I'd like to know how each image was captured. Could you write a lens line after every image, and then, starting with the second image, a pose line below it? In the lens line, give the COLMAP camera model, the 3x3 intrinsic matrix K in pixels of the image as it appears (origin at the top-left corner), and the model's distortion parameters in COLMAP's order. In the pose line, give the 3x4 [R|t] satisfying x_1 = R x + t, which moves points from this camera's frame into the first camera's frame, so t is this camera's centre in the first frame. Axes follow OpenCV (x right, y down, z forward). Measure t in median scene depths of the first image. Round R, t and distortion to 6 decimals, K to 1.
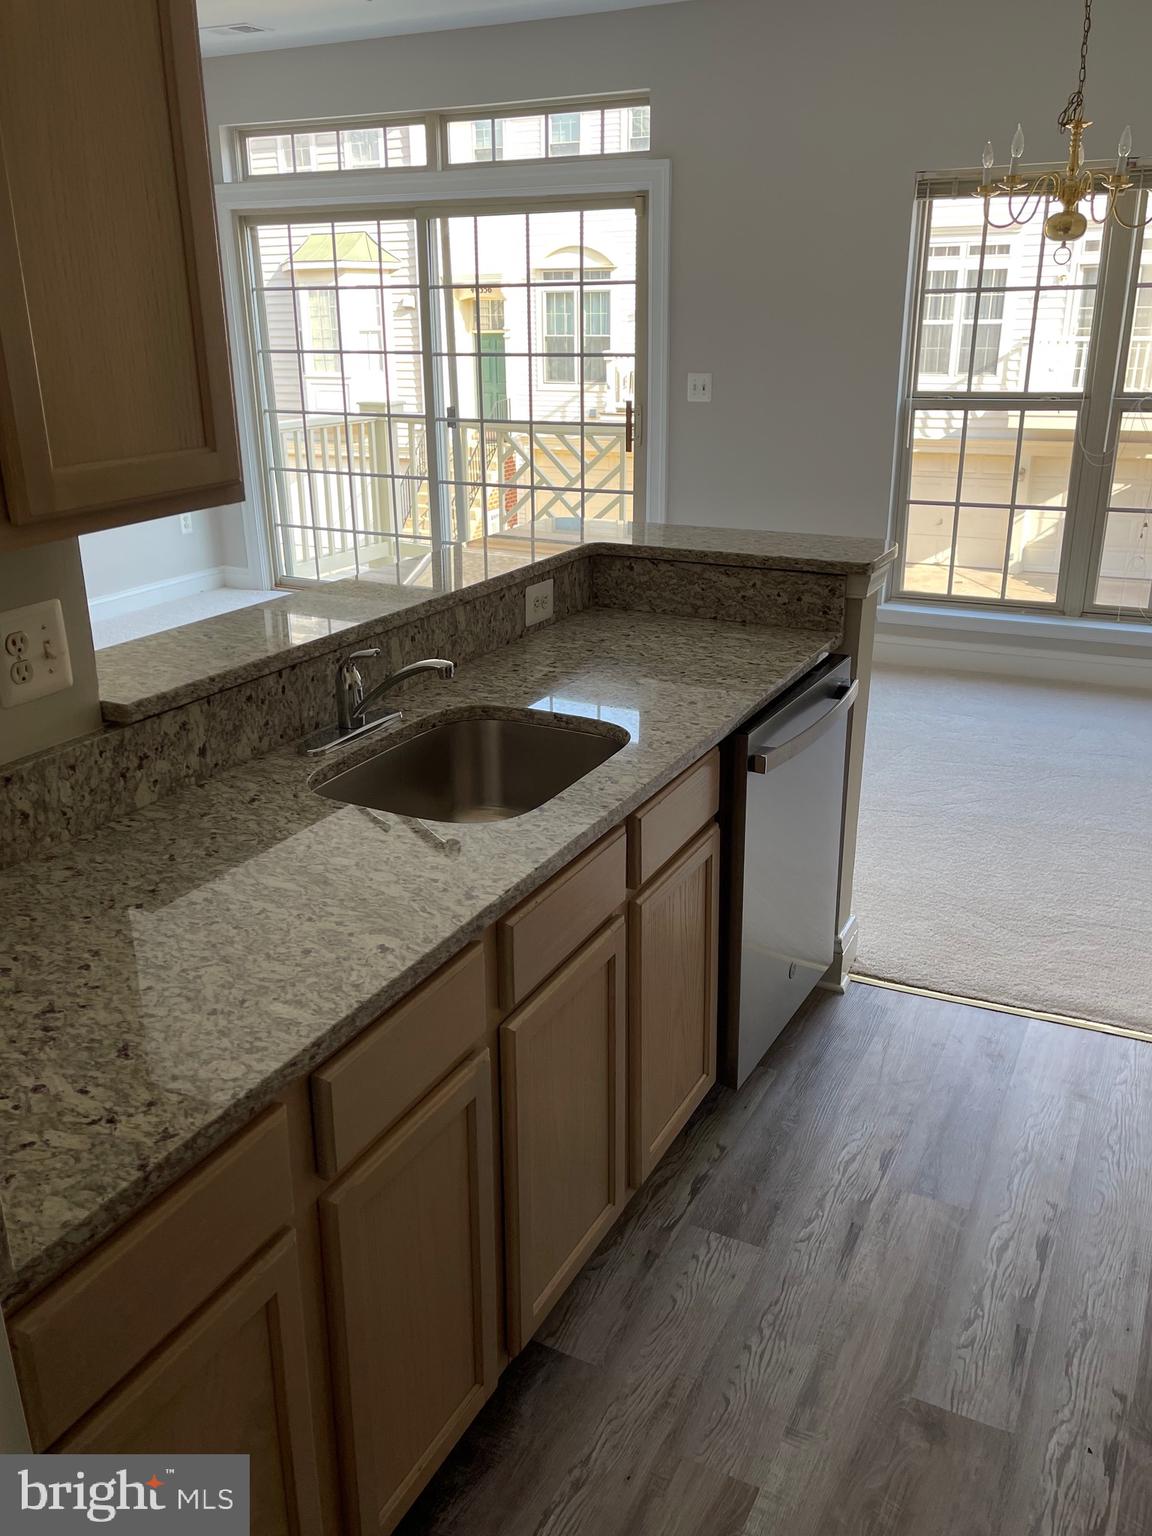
lens RADIAL K [[1257.1, 0, 570.9], [0, 1257.1, 782.4], [0, 0, 1]] dist [0.106014, -0.149566]
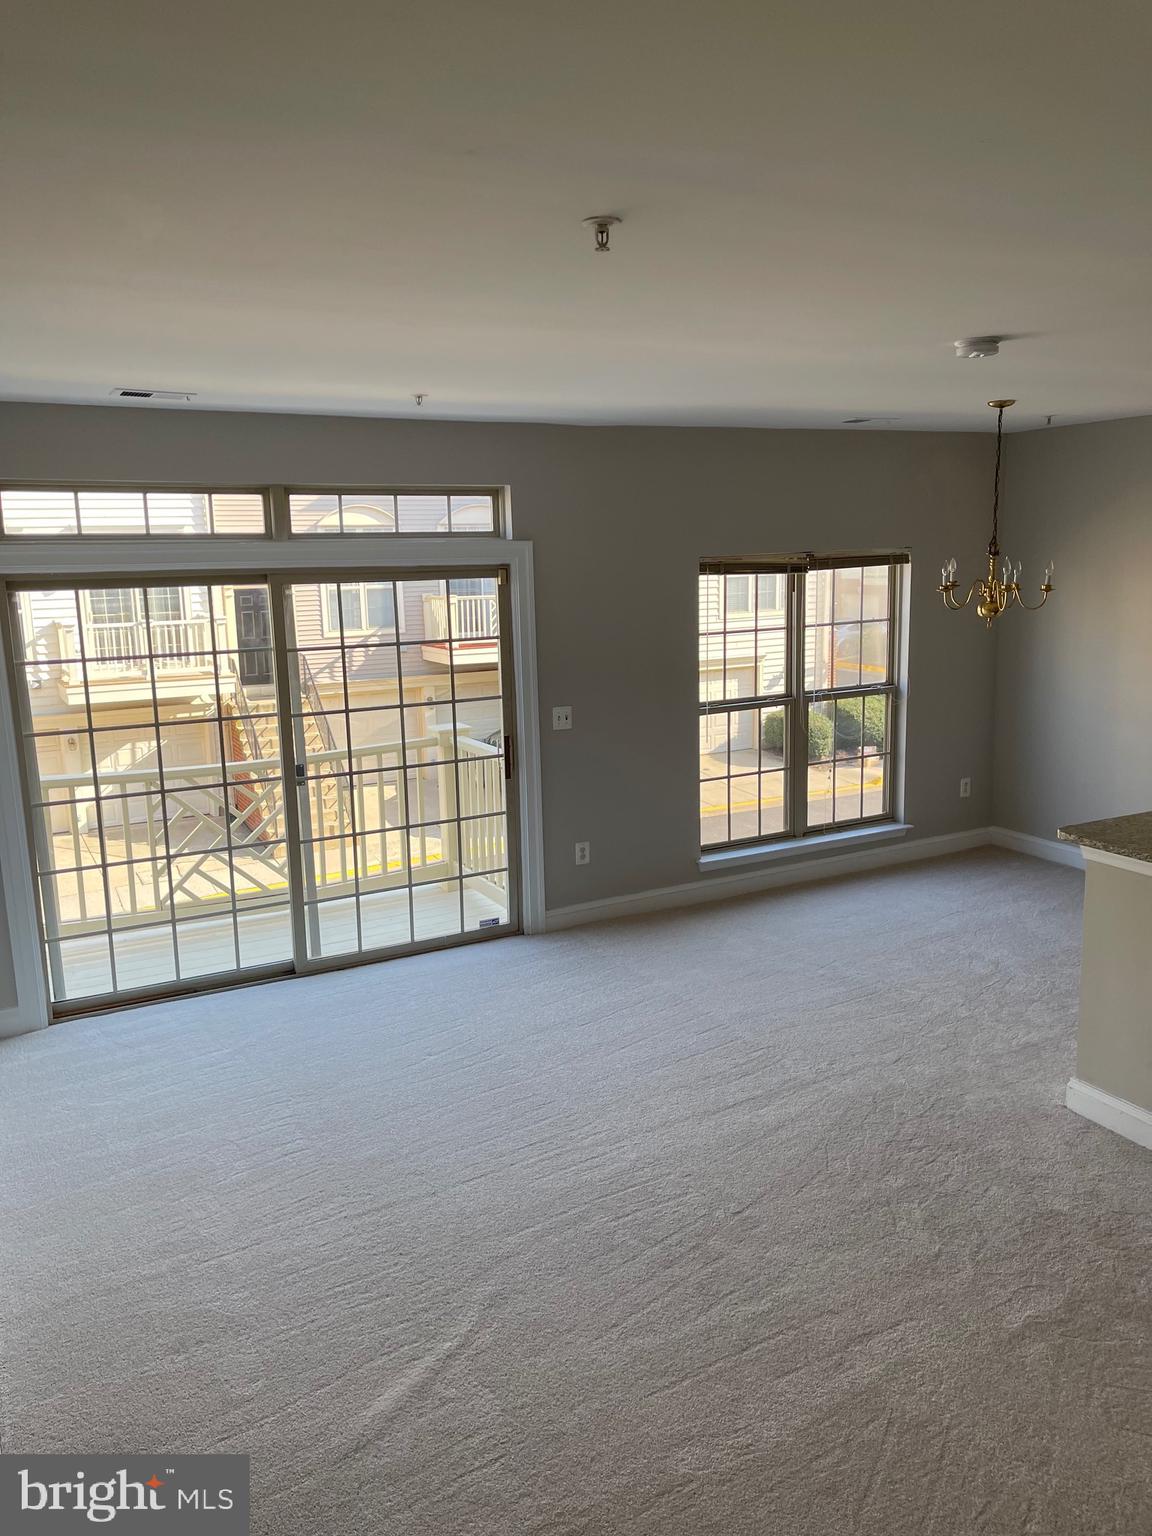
lens RADIAL K [[1162.5, 0, 576.0], [0, 1162.5, 768.0], [0, 0, 1]] dist [0.025659, -0.000972]
pose [[0.555218, -0.155508, 0.817037, -0.795225], [0.305929, 0.951678, -0.026760, -0.238175], [-0.773395, 0.264813, 0.575964, 0.389456]]
